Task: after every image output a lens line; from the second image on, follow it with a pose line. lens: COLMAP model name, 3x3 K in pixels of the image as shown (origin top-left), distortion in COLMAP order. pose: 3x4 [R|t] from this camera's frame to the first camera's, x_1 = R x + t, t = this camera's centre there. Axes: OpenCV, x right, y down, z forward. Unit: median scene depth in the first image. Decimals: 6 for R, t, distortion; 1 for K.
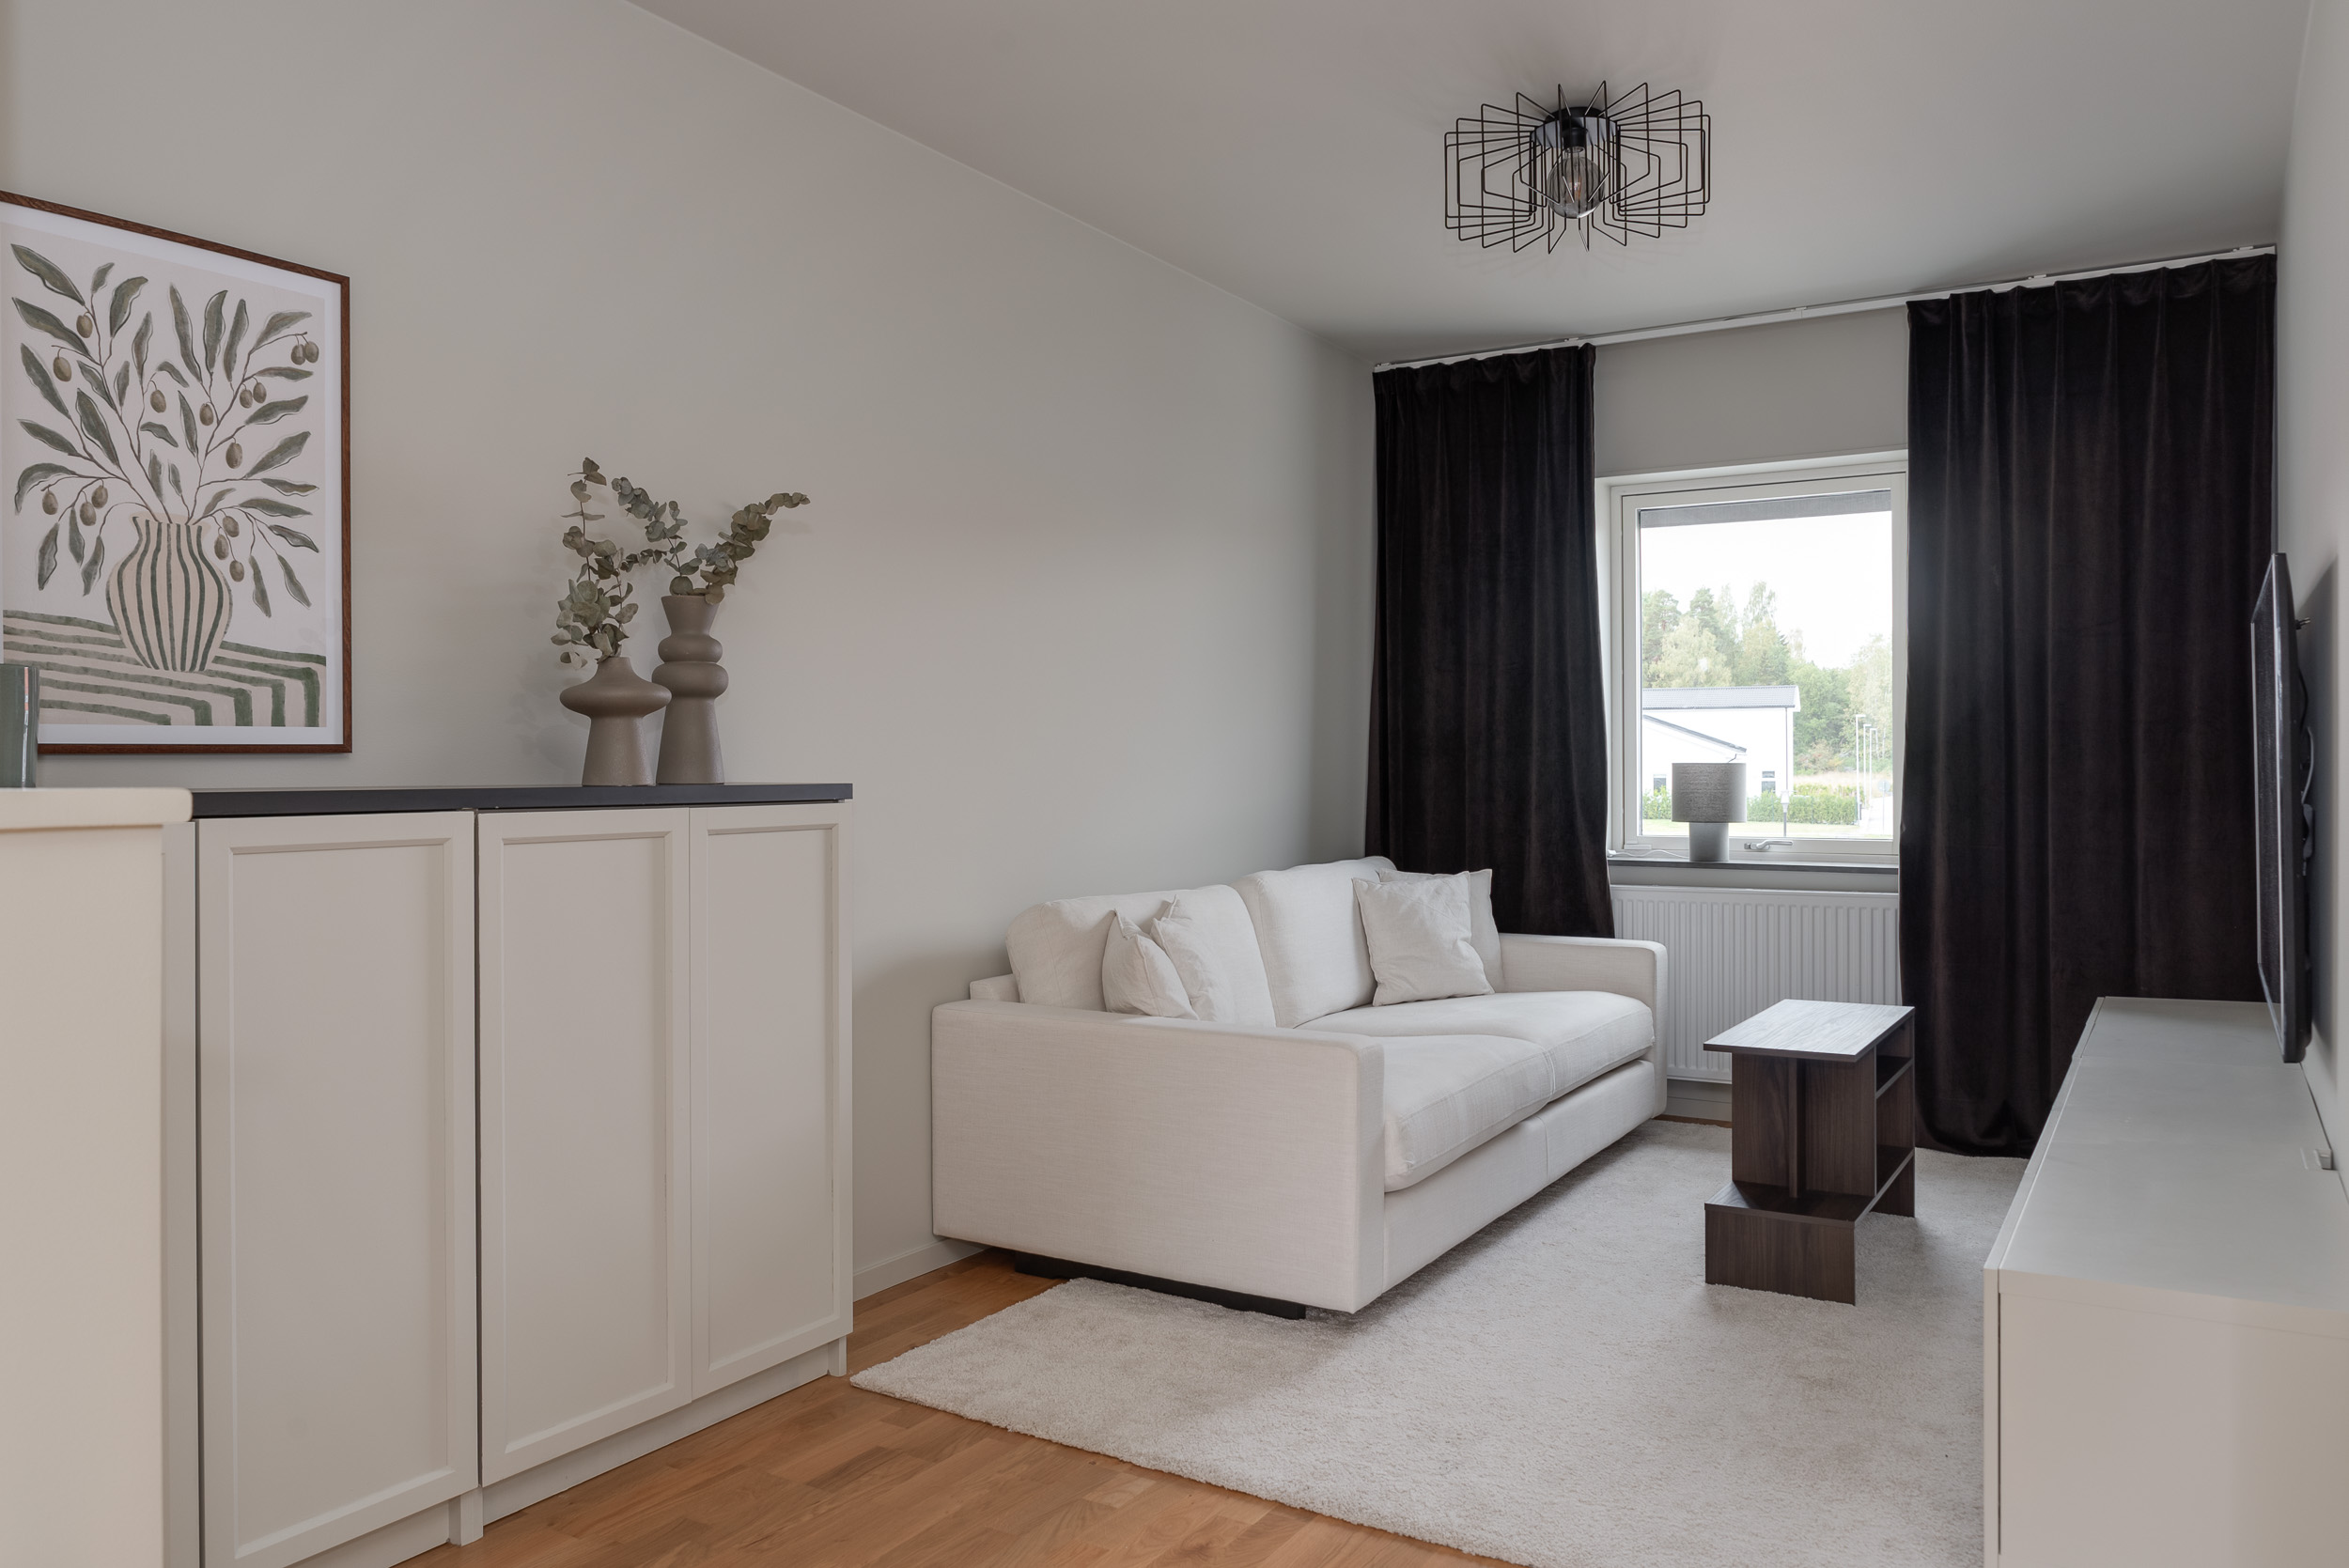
lens RADIAL K [[1694.8, 0, 1172.5], [0, 1694.8, 760.0], [0, 0, 1]] dist [-0.004487, 0.001430]
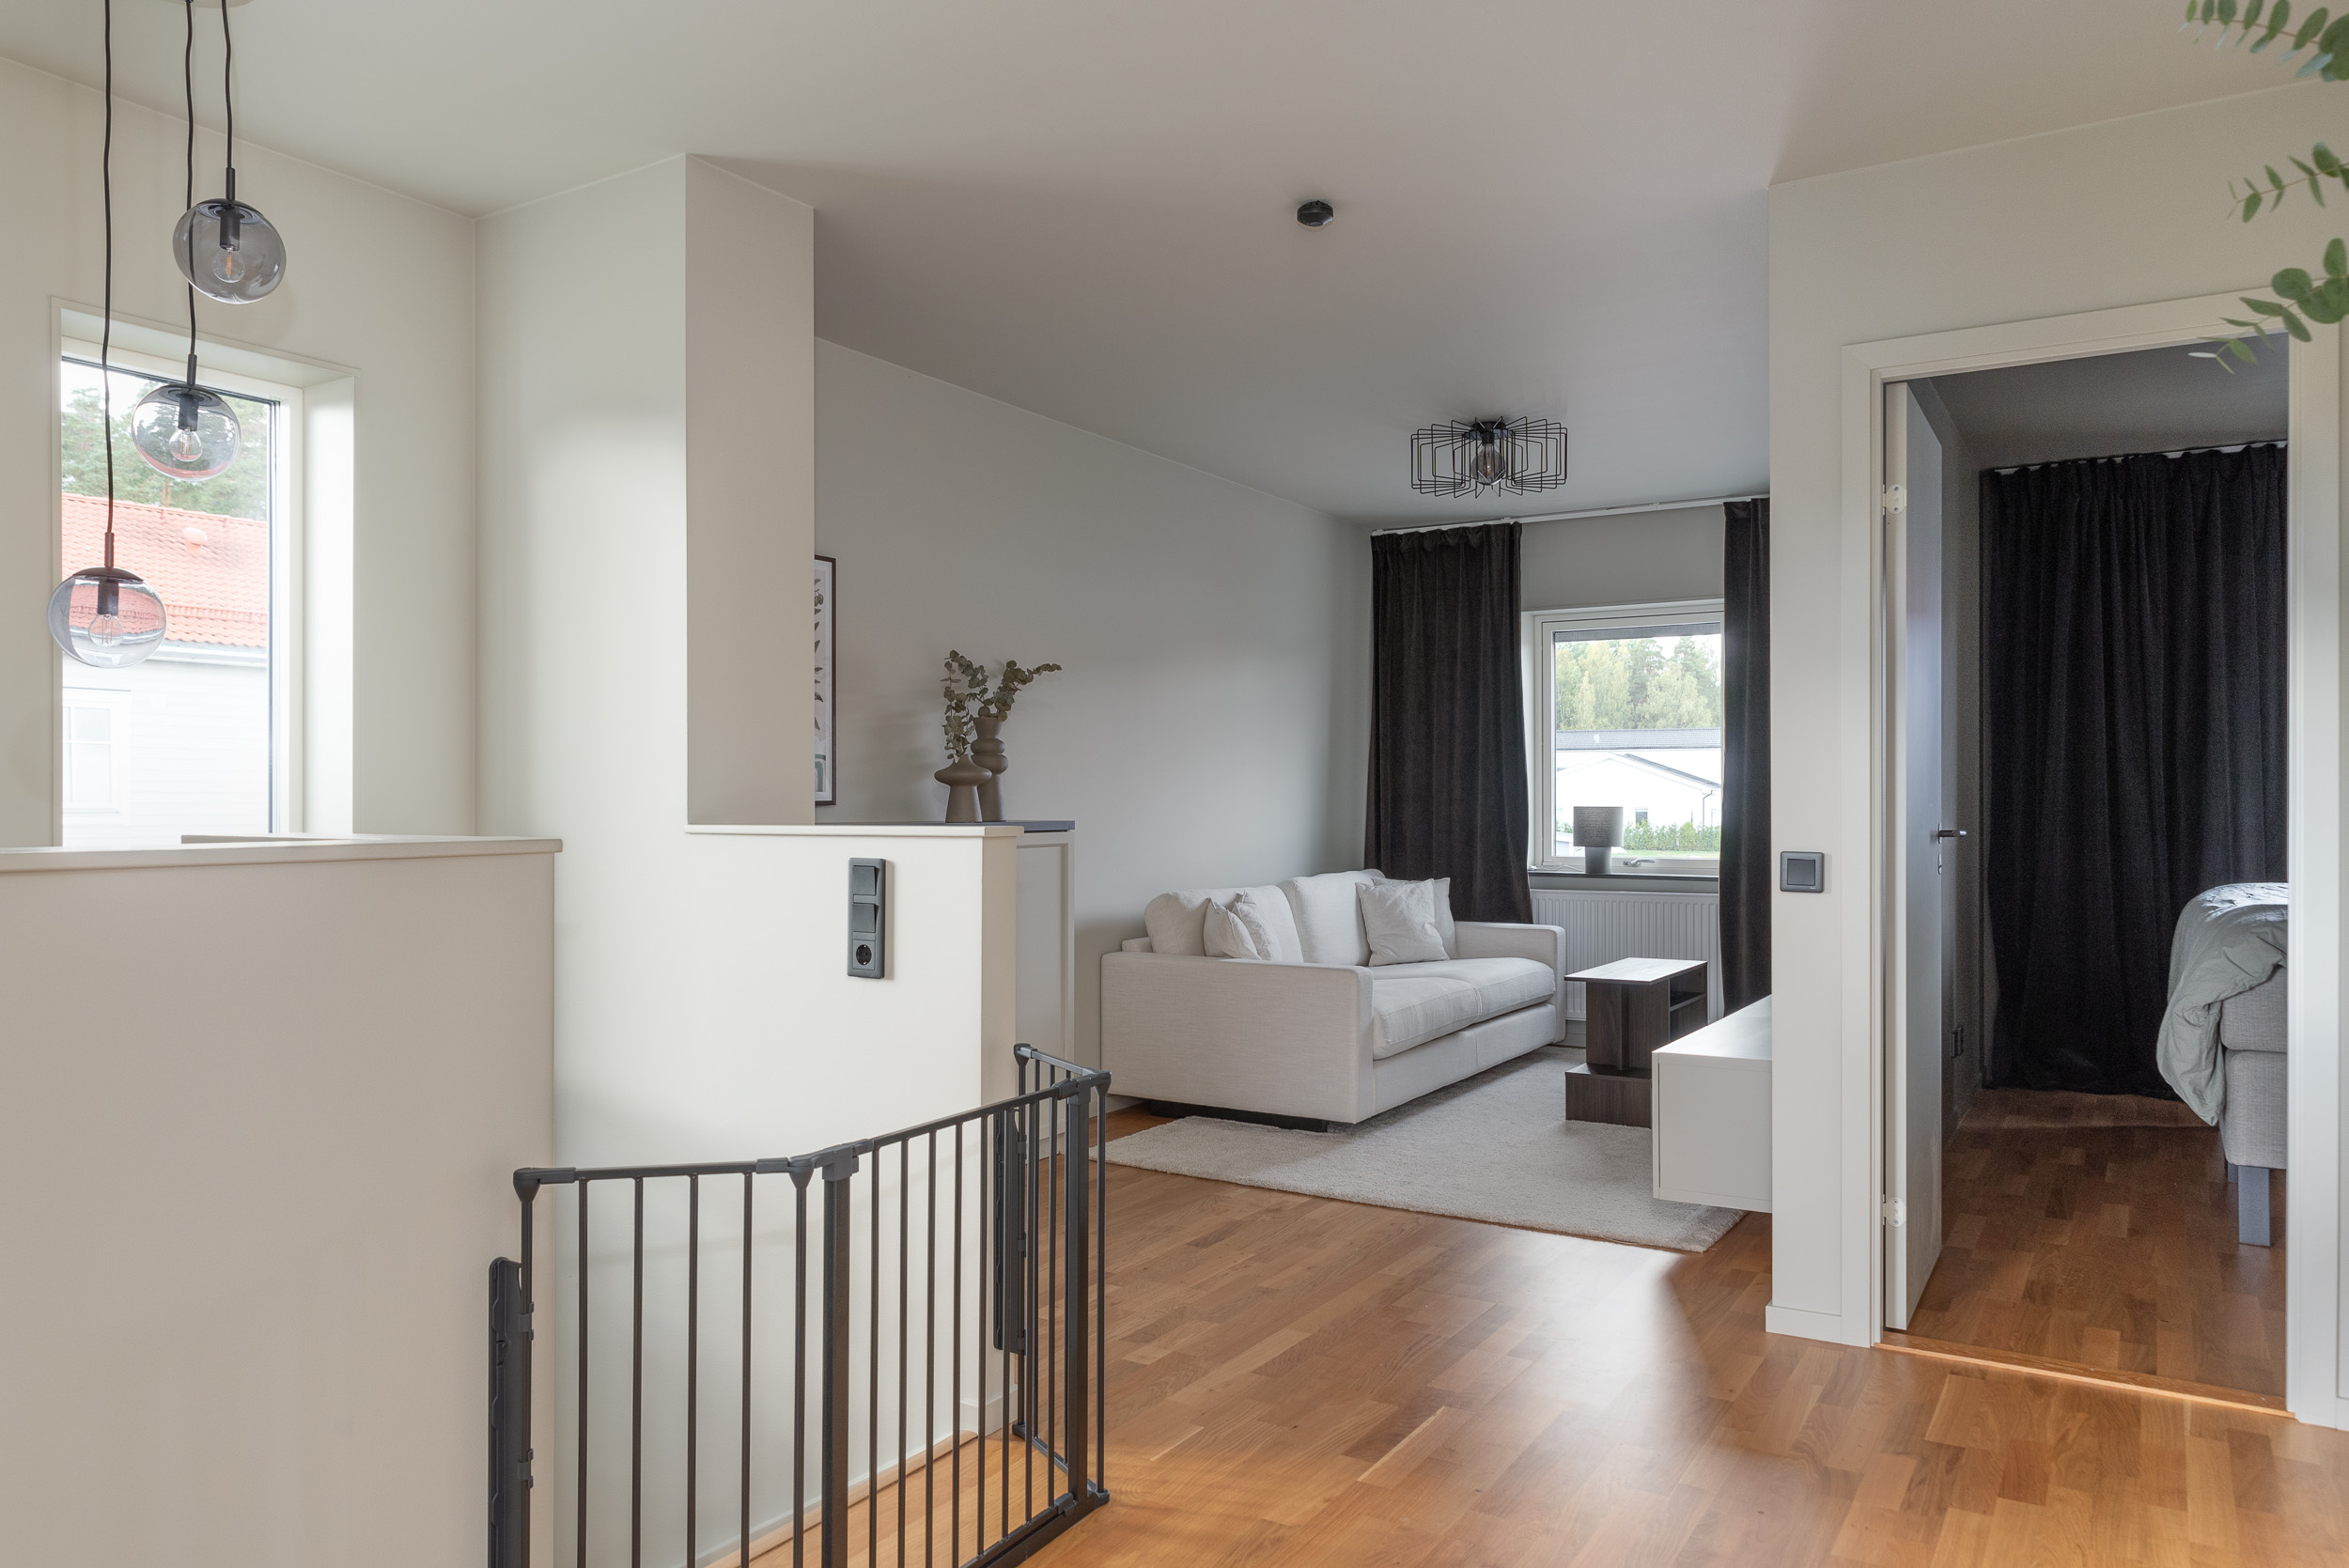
lens RADIAL K [[1575.1, 0, 1175.9], [0, 1575.1, 793.8], [0, 0, 1]] dist [0.002320, 0.001058]
pose [[0.999951, 0.002113, -0.009651, -0.041196], [-0.002115, 0.999998, -0.000141, -0.009027], [0.009651, 0.000161, 0.999953, -0.411023]]
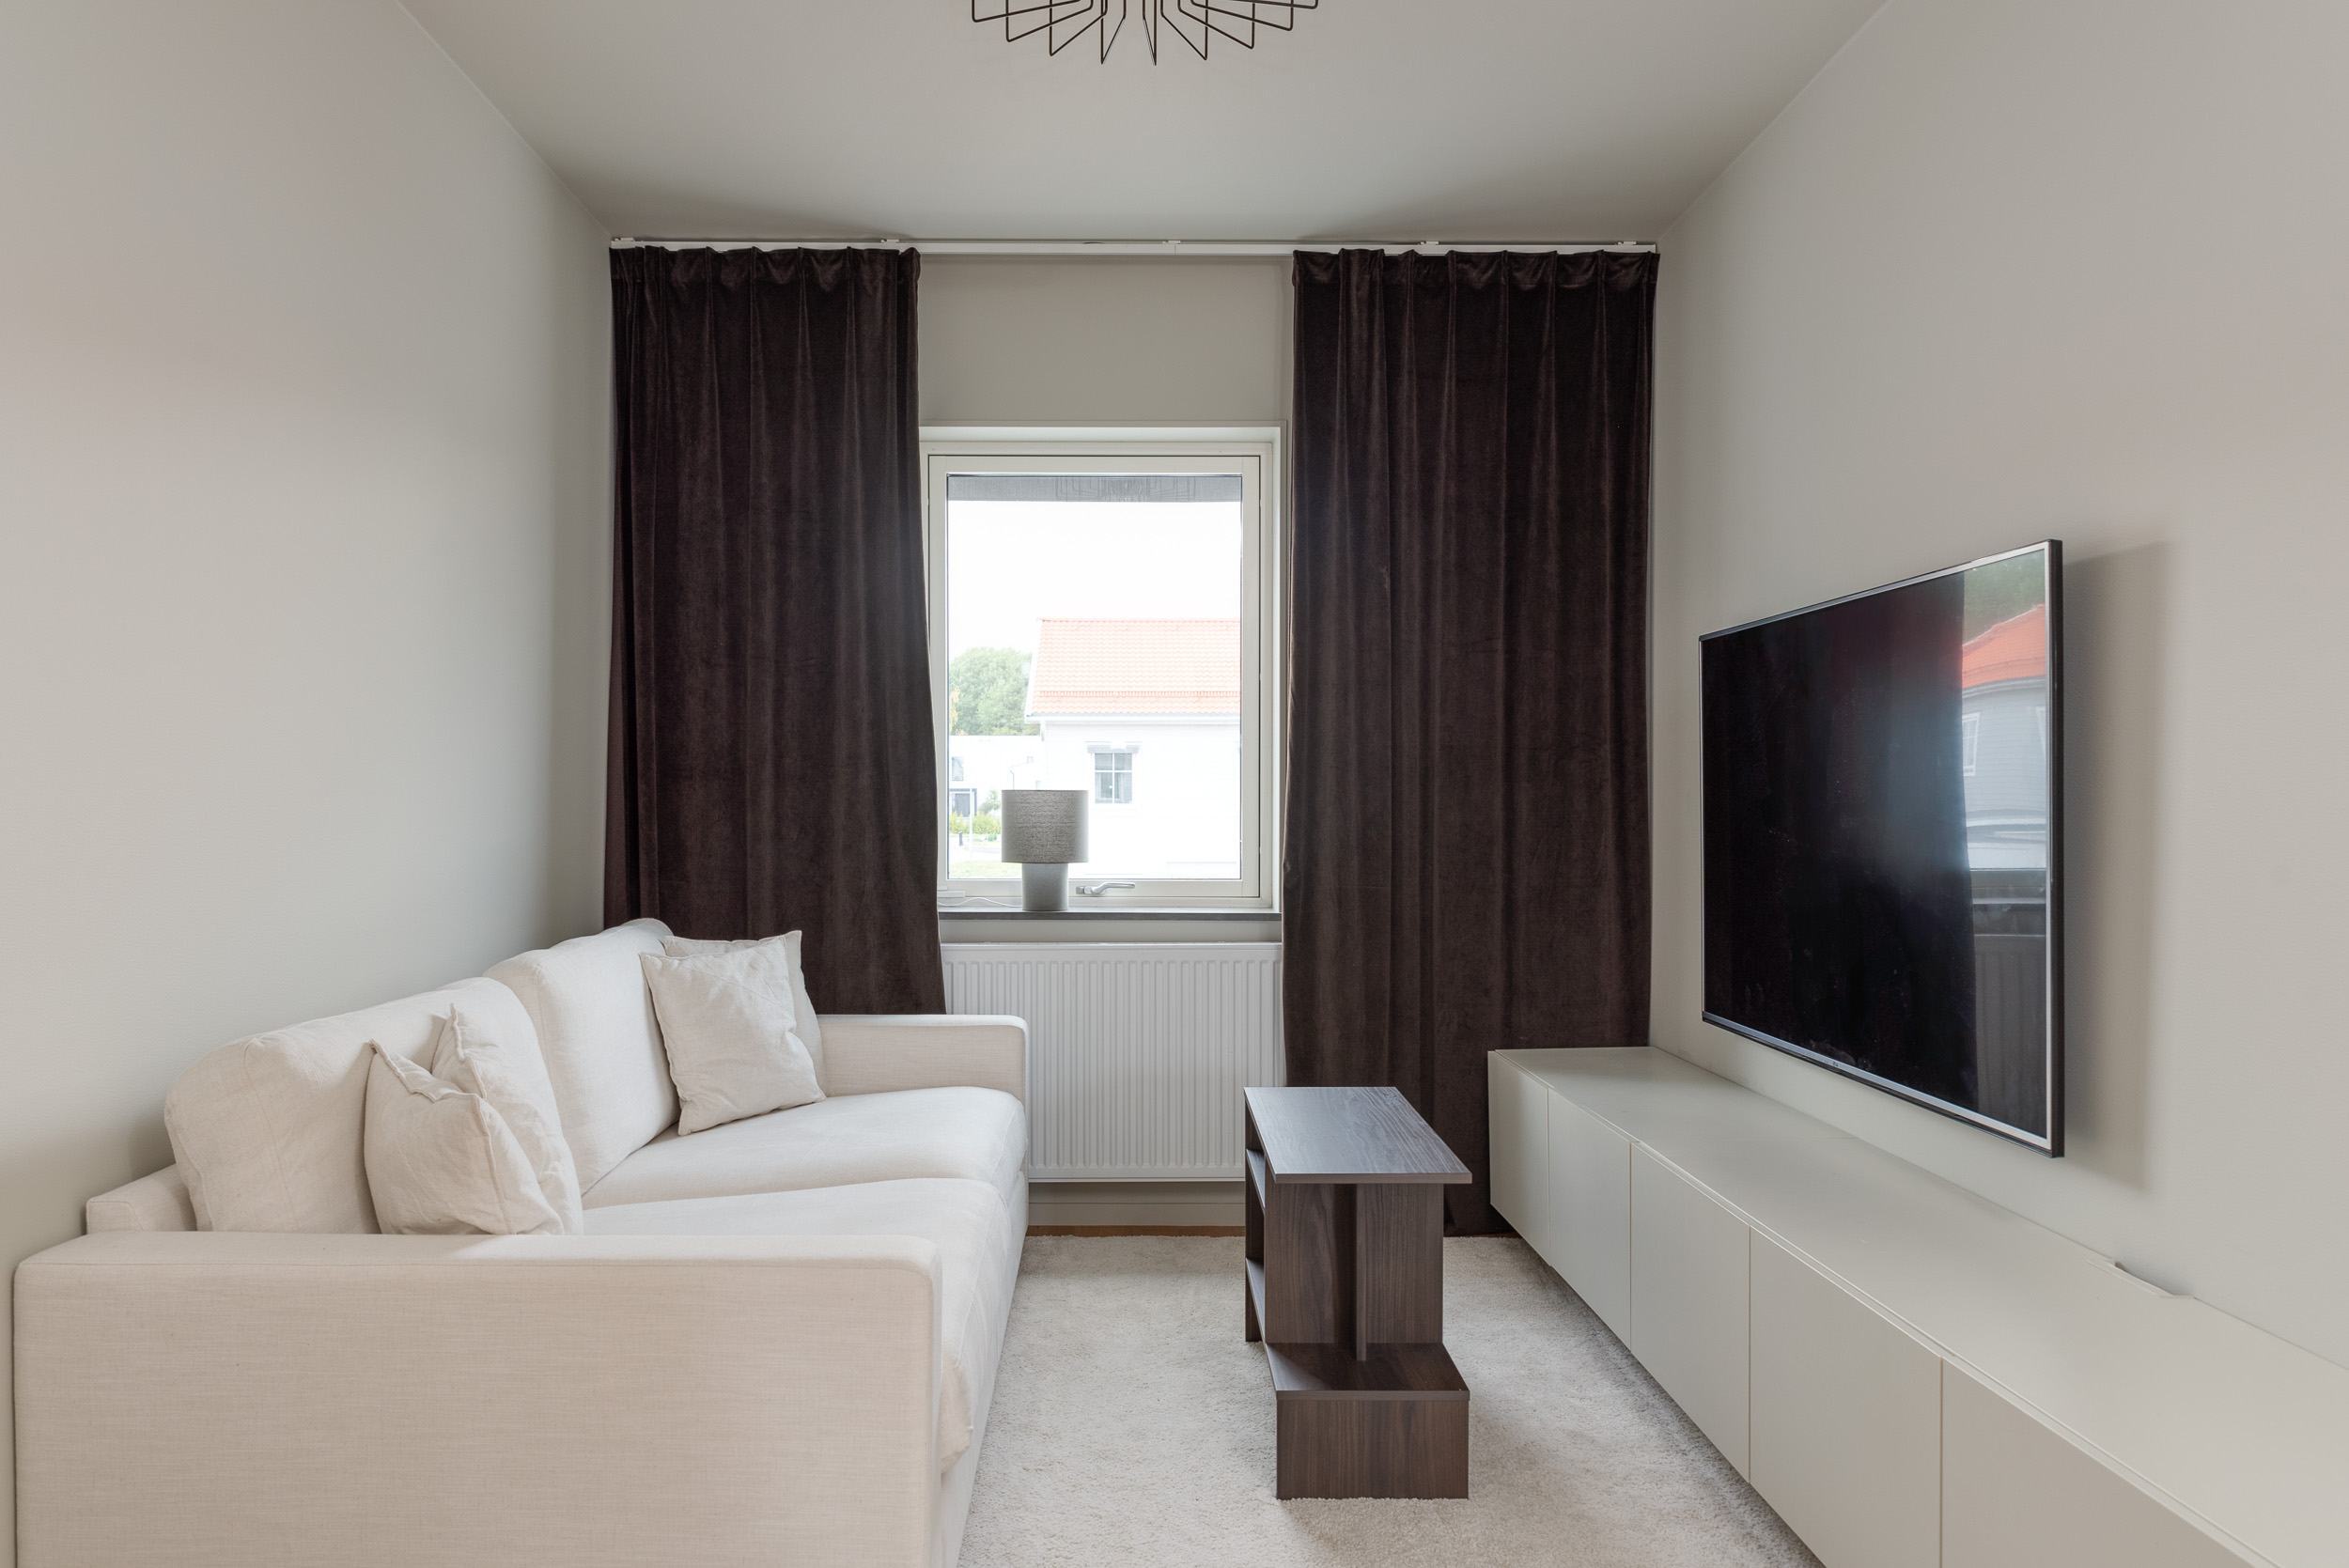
lens RADIAL K [[1732.5, 0, 1119.0], [0, 1732.5, 828.3], [0, 0, 1]] dist [0.004799, -0.002002]
pose [[0.853431, -0.006510, 0.521166, -0.098398], [-0.006194, 0.999725, 0.022630, 0.000983], [-0.521170, -0.022541, 0.853155, 0.293409]]
